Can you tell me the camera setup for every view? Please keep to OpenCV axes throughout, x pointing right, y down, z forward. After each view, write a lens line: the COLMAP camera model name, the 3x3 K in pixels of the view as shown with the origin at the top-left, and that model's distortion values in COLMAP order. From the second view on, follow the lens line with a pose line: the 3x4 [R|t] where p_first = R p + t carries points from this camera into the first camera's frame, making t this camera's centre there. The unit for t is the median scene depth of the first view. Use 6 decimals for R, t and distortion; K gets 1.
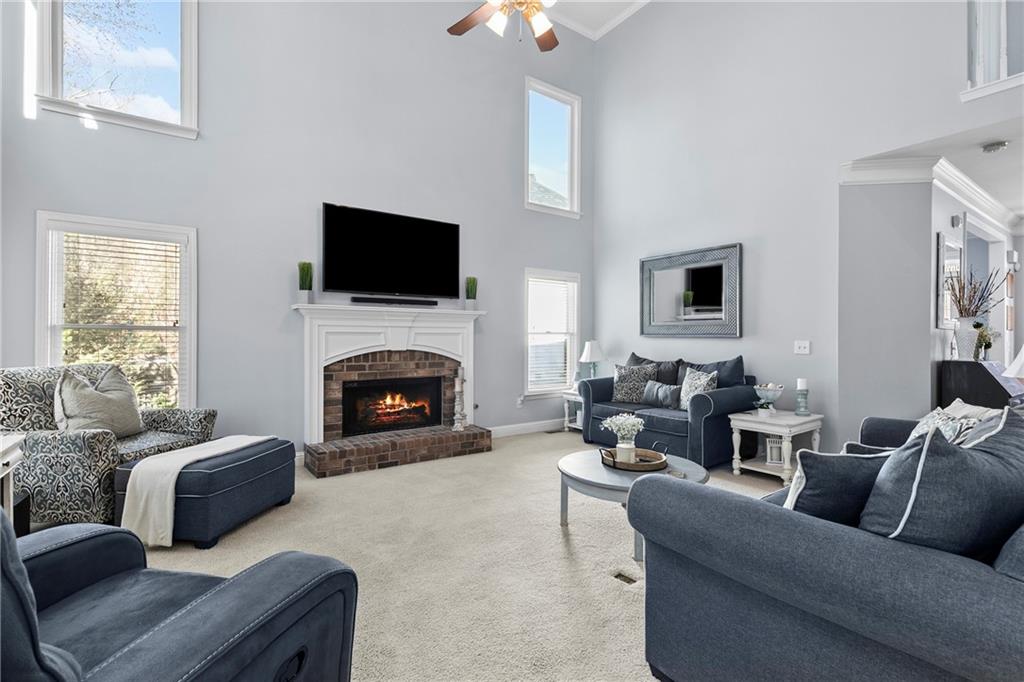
lens RADIAL K [[458.6, 0, 515.9], [0, 458.6, 340.8], [0, 0, 1]] dist [0.006162, -0.000023]
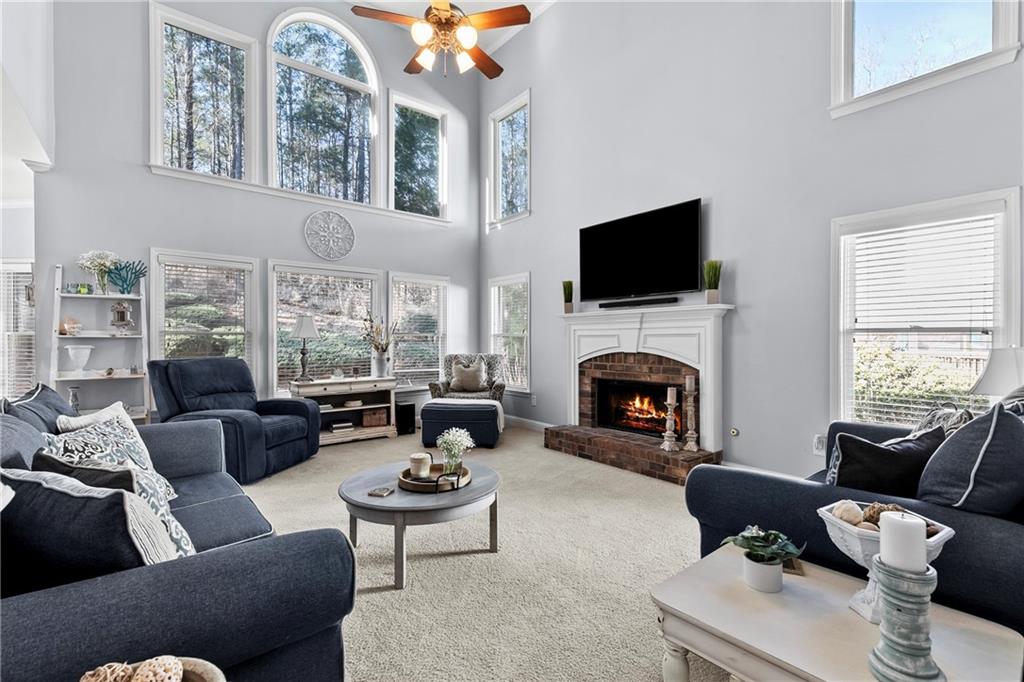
lens RADIAL K [[458.6, 0, 515.9], [0, 458.6, 340.8], [0, 0, 1]] dist [0.006162, -0.000023]
pose [[0.063290, 0.002379, -0.997992, 0.751838], [-0.003530, 0.999991, 0.002160, -0.006060], [0.997989, 0.003386, 0.063298, 0.722346]]
